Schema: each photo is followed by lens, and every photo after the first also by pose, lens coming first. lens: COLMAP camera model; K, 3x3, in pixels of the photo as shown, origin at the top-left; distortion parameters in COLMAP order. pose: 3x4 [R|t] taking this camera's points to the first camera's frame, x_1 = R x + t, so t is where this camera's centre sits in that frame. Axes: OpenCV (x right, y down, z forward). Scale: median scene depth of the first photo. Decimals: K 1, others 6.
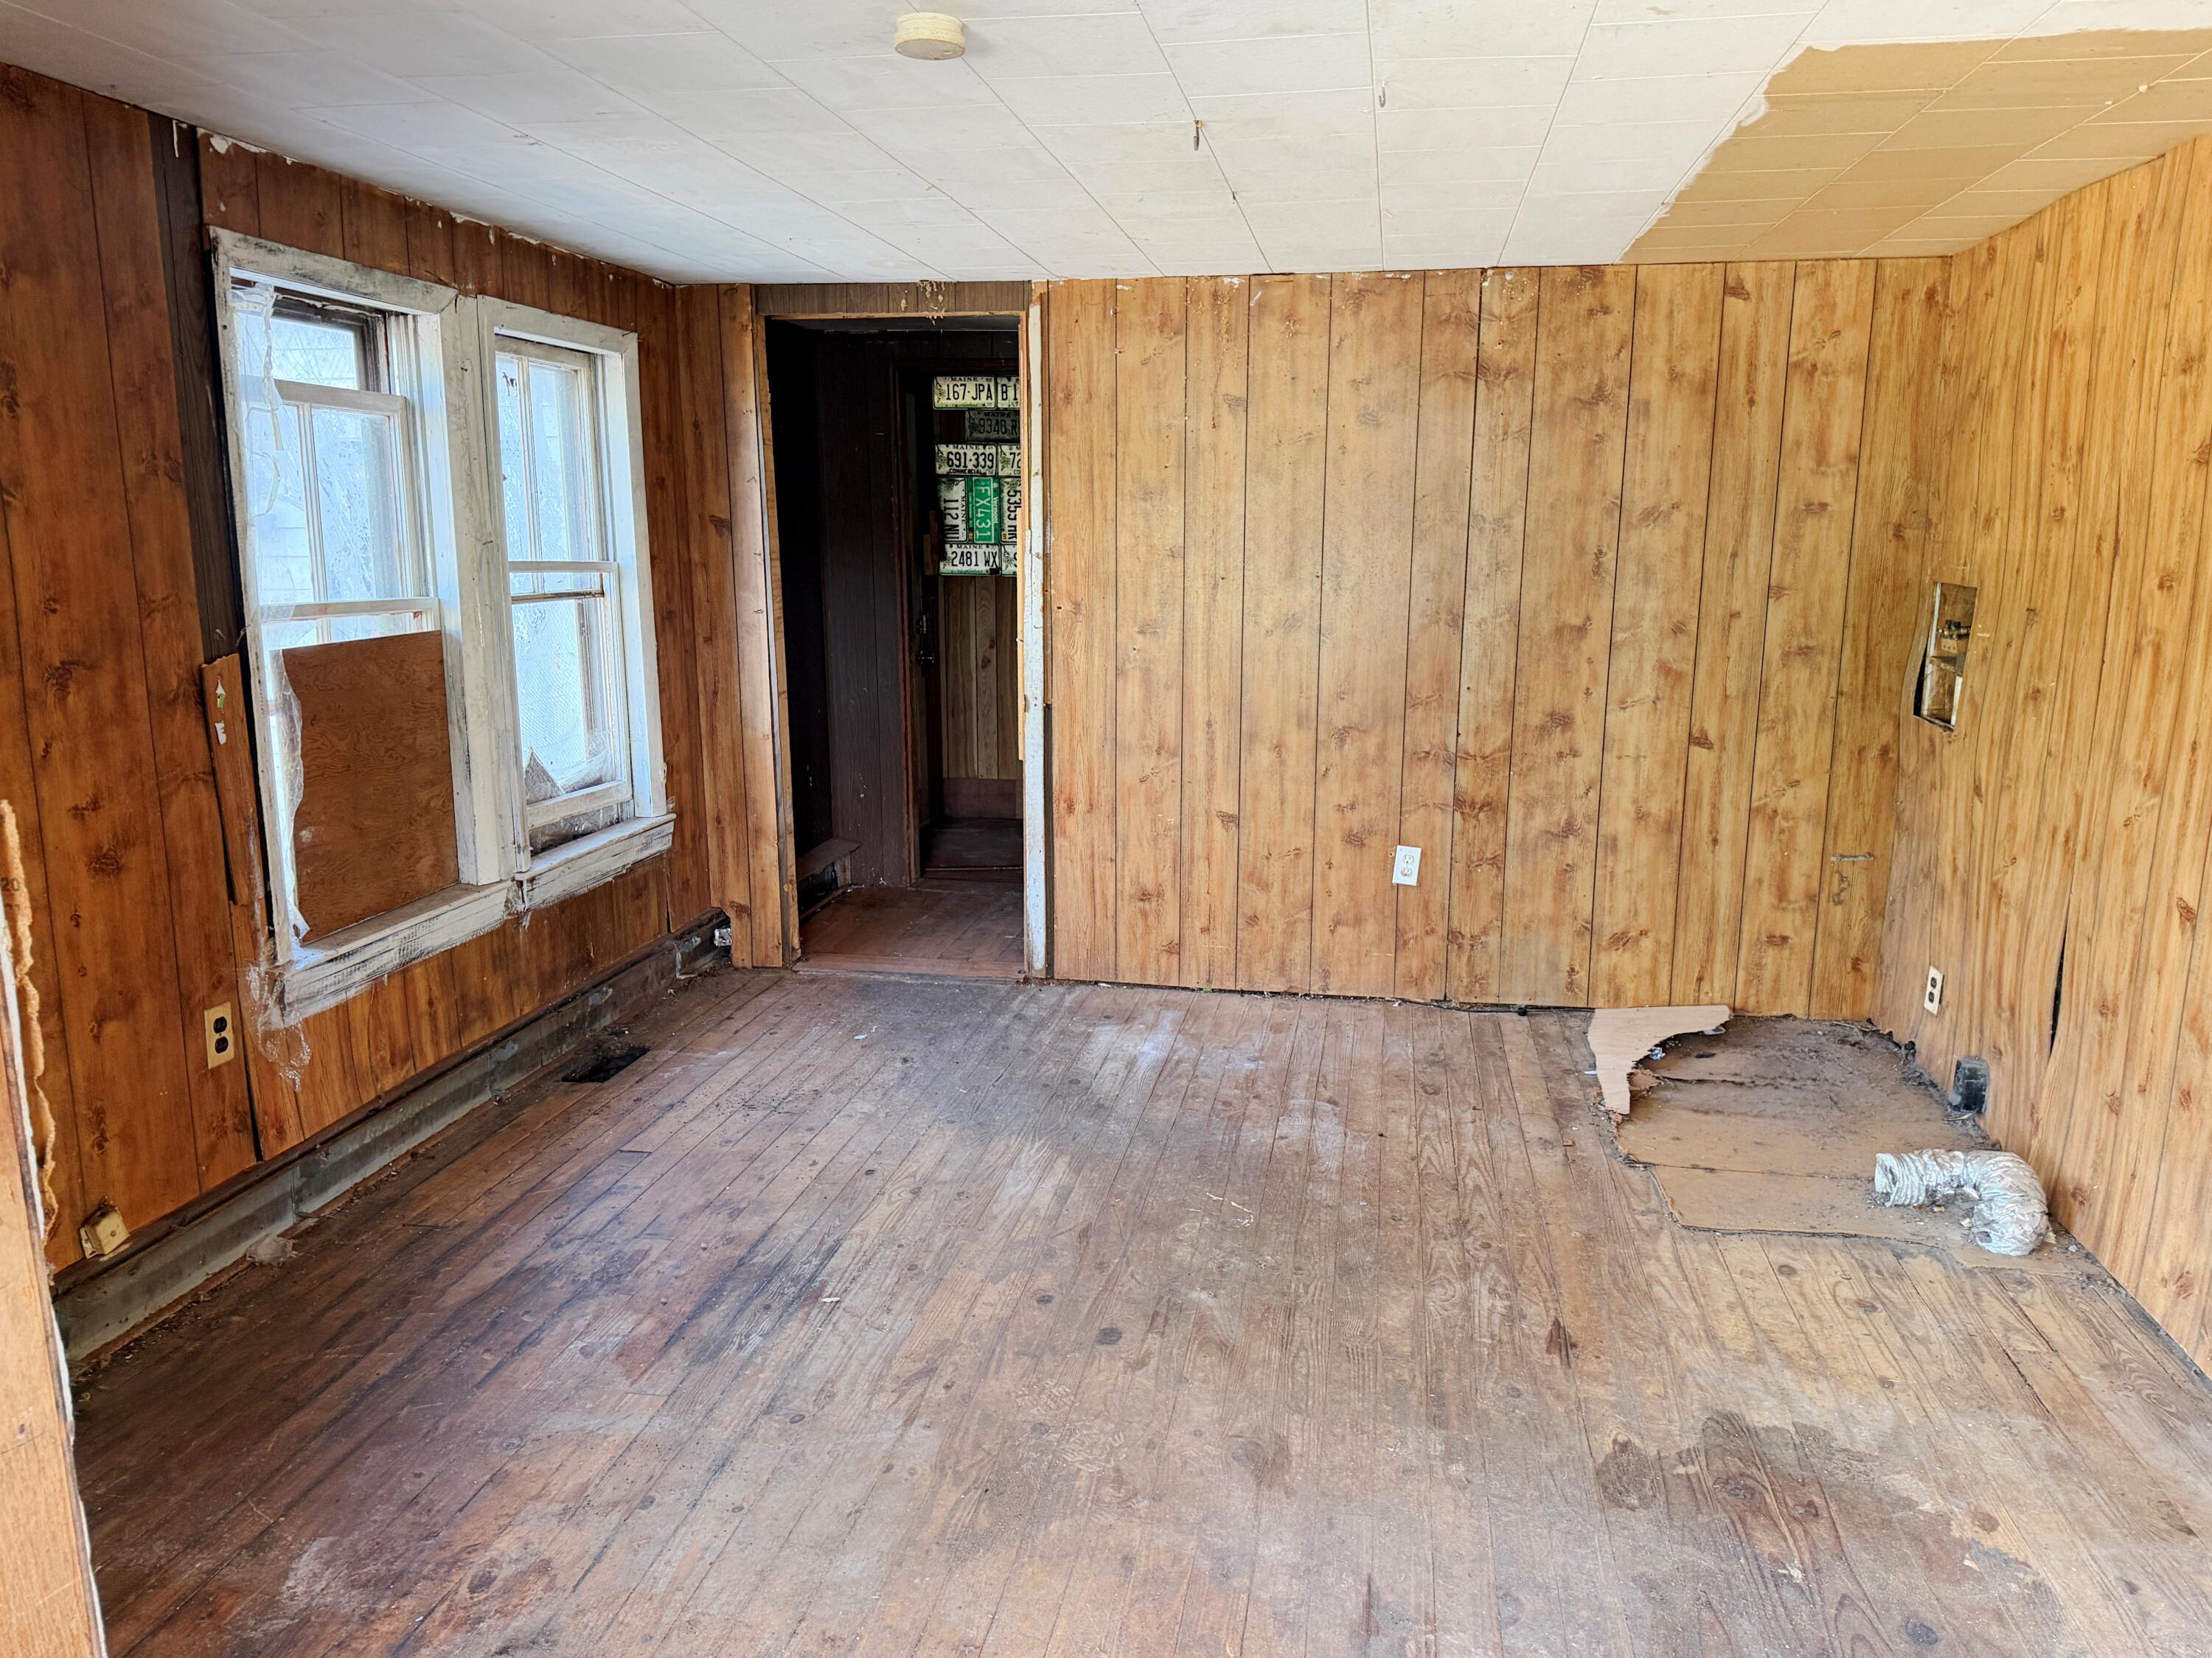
lens RADIAL K [[1611.4, 0, 1143.9], [0, 1611.4, 836.7], [0, 0, 1]] dist [0.098474, -0.130586]
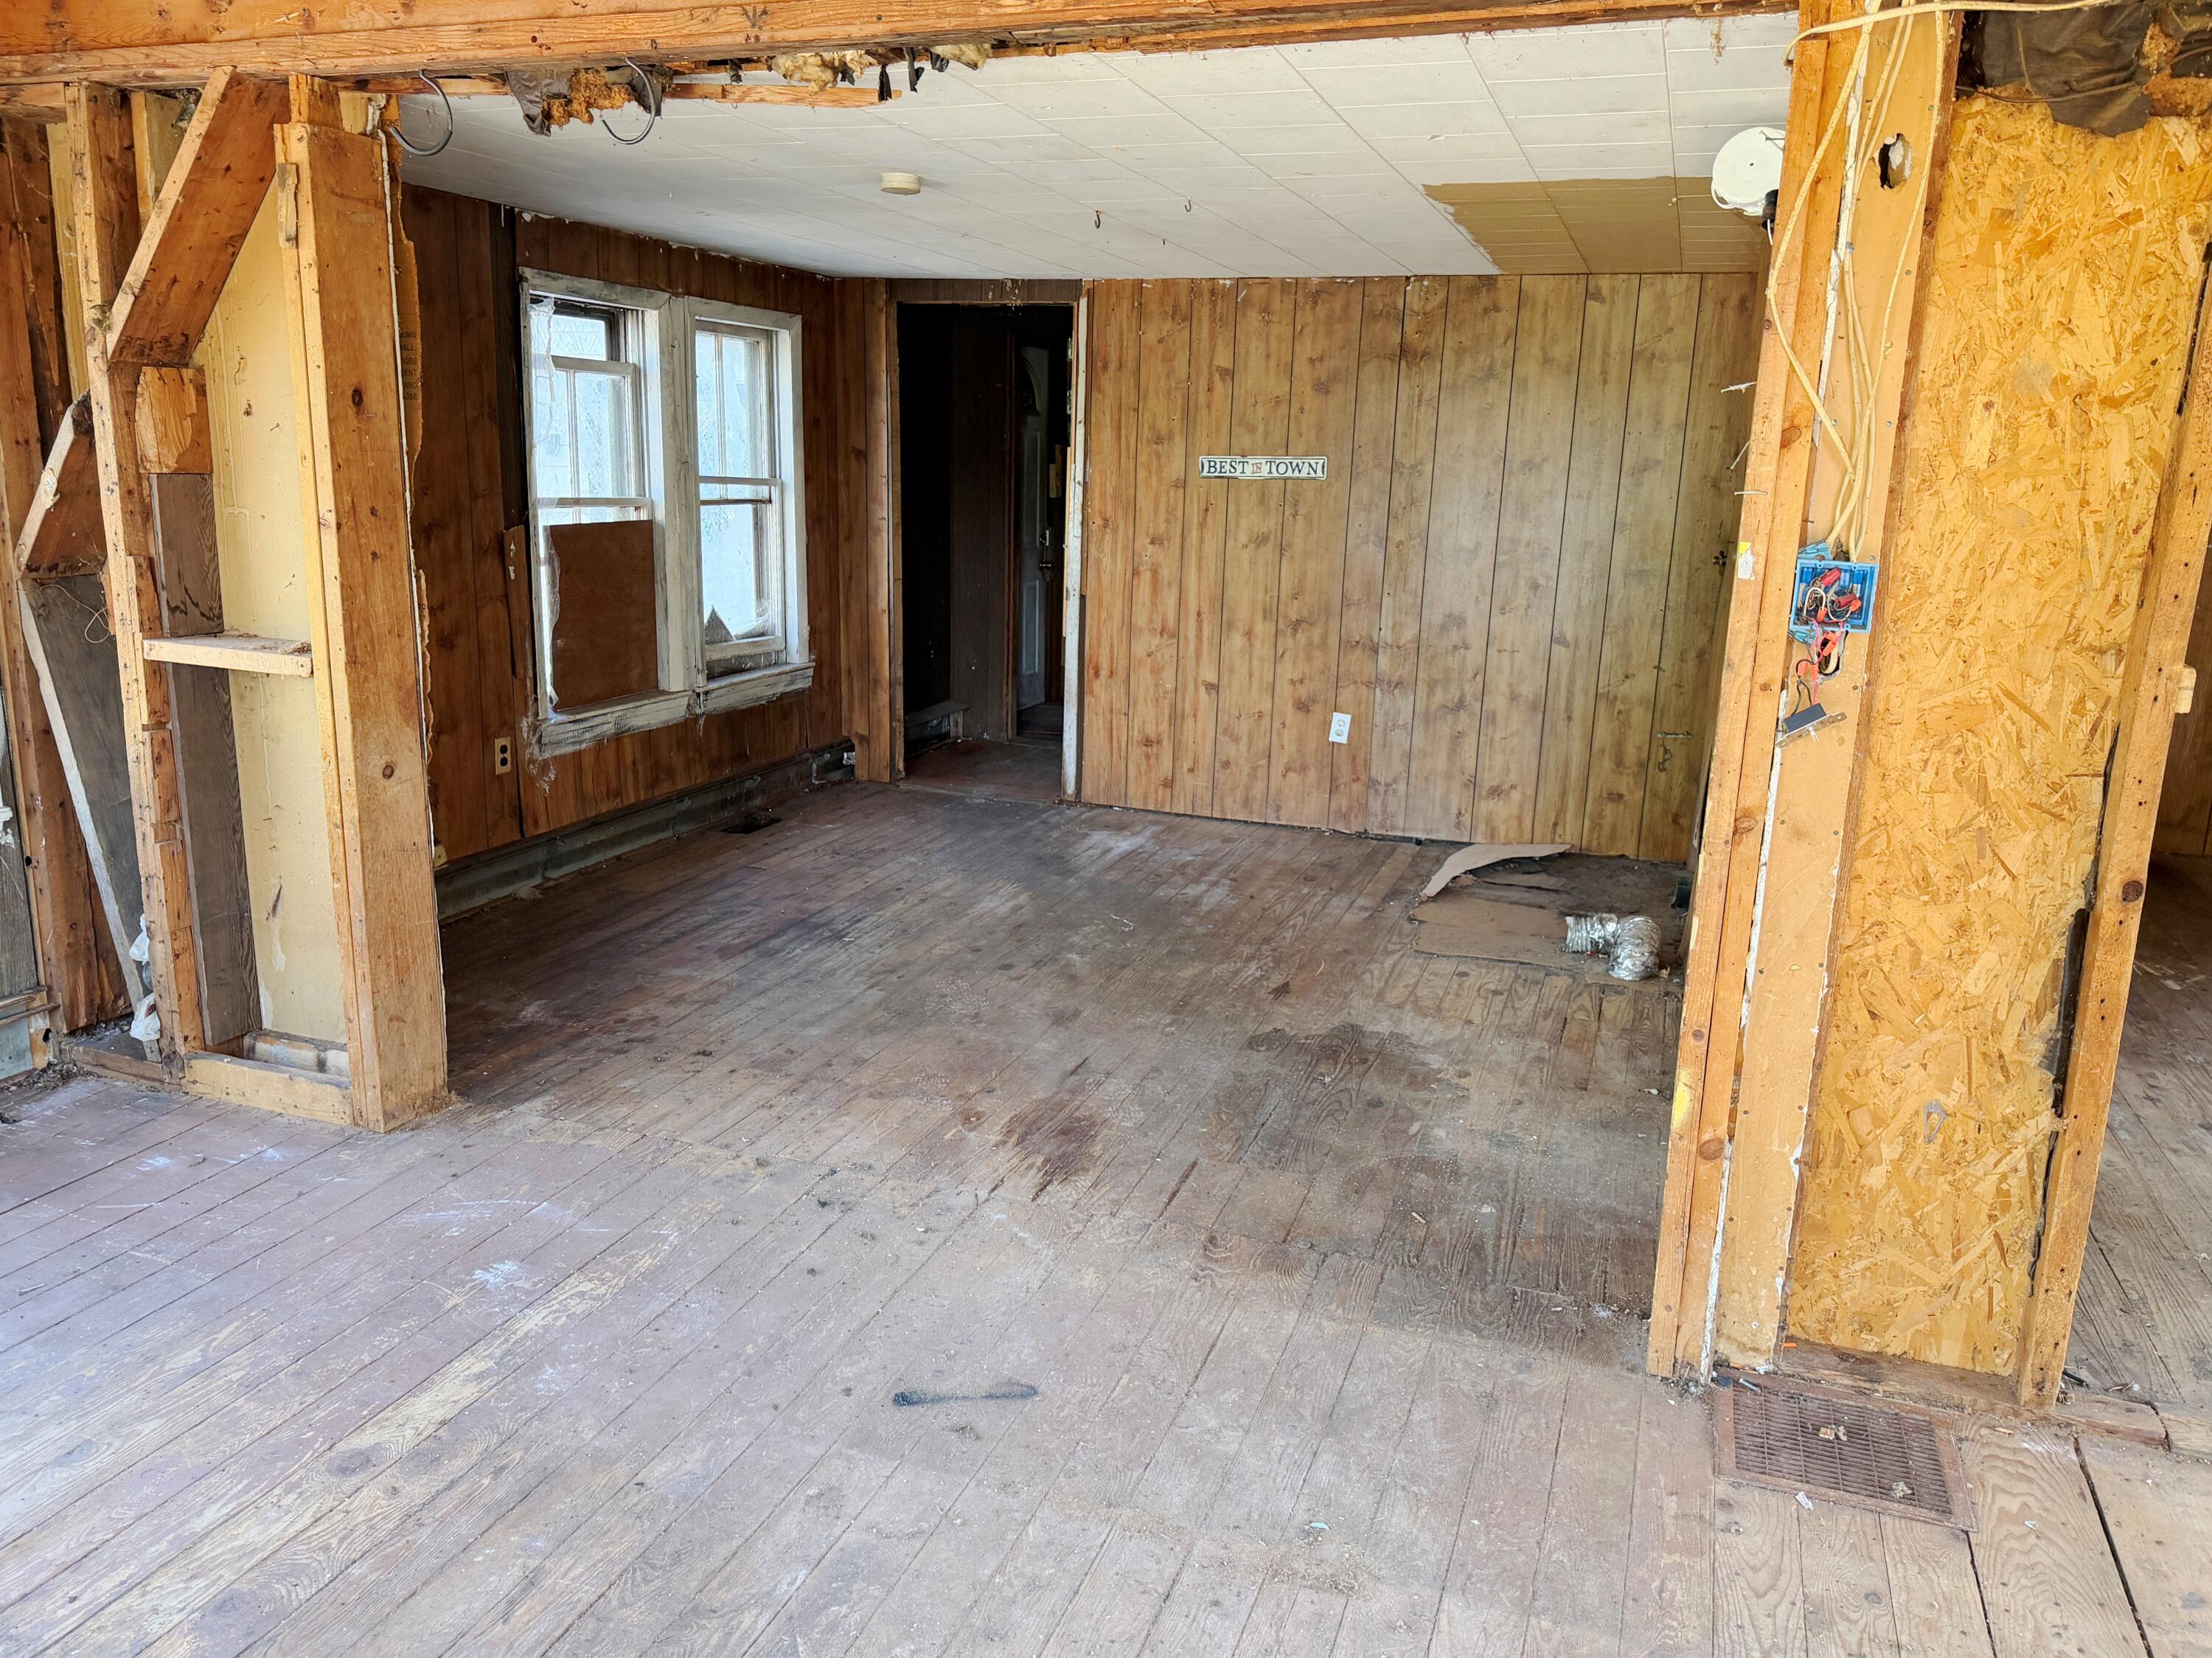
lens RADIAL K [[1649.9, 0, 1130.9], [0, 1649.9, 810.5], [0, 0, 1]] dist [0.163328, -0.287030]
pose [[0.985440, 0.061349, -0.158567, 0.252578], [-0.058091, 0.997996, 0.025105, 0.072718], [0.159790, -0.015528, 0.987029, -0.434041]]
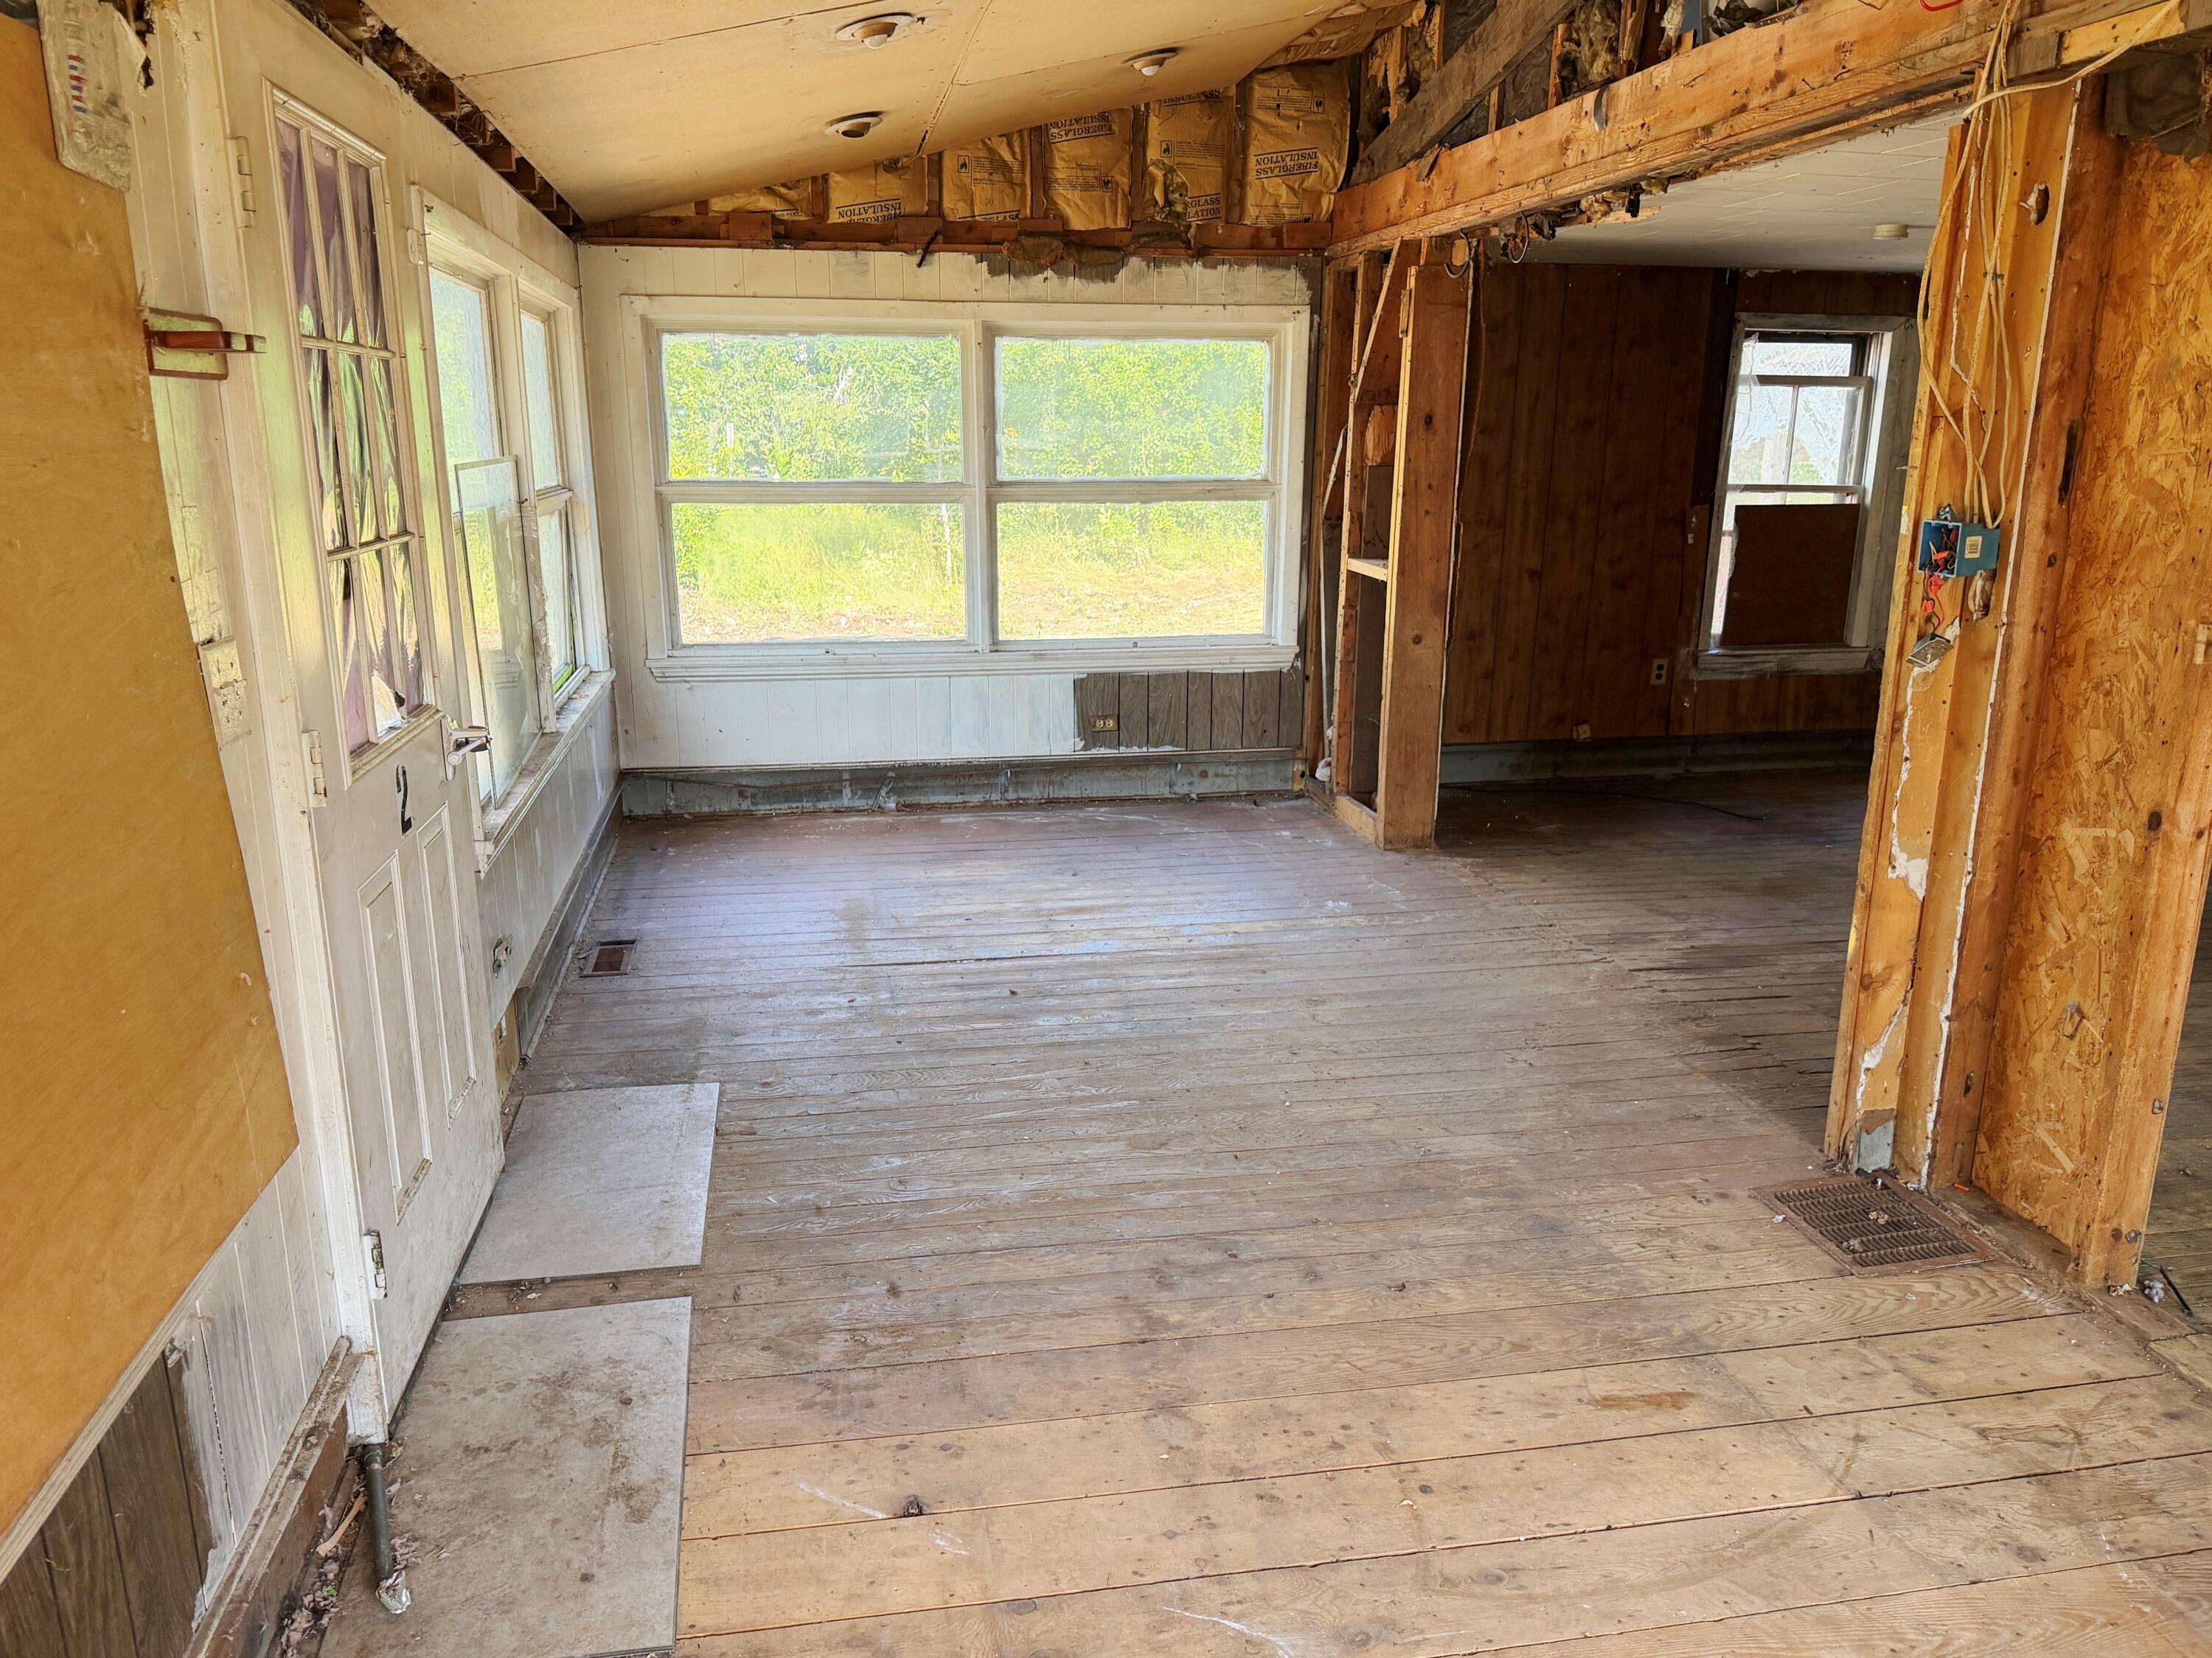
lens RADIAL K [[1616.1, 0, 1070.9], [0, 1616.1, 840.4], [0, 0, 1]] dist [0.089278, -0.150822]
pose [[0.332793, 0.234680, -0.913331, 0.975118], [-0.182344, 0.966273, 0.181843, 0.062913], [0.925203, 0.106024, 0.364361, -0.425246]]
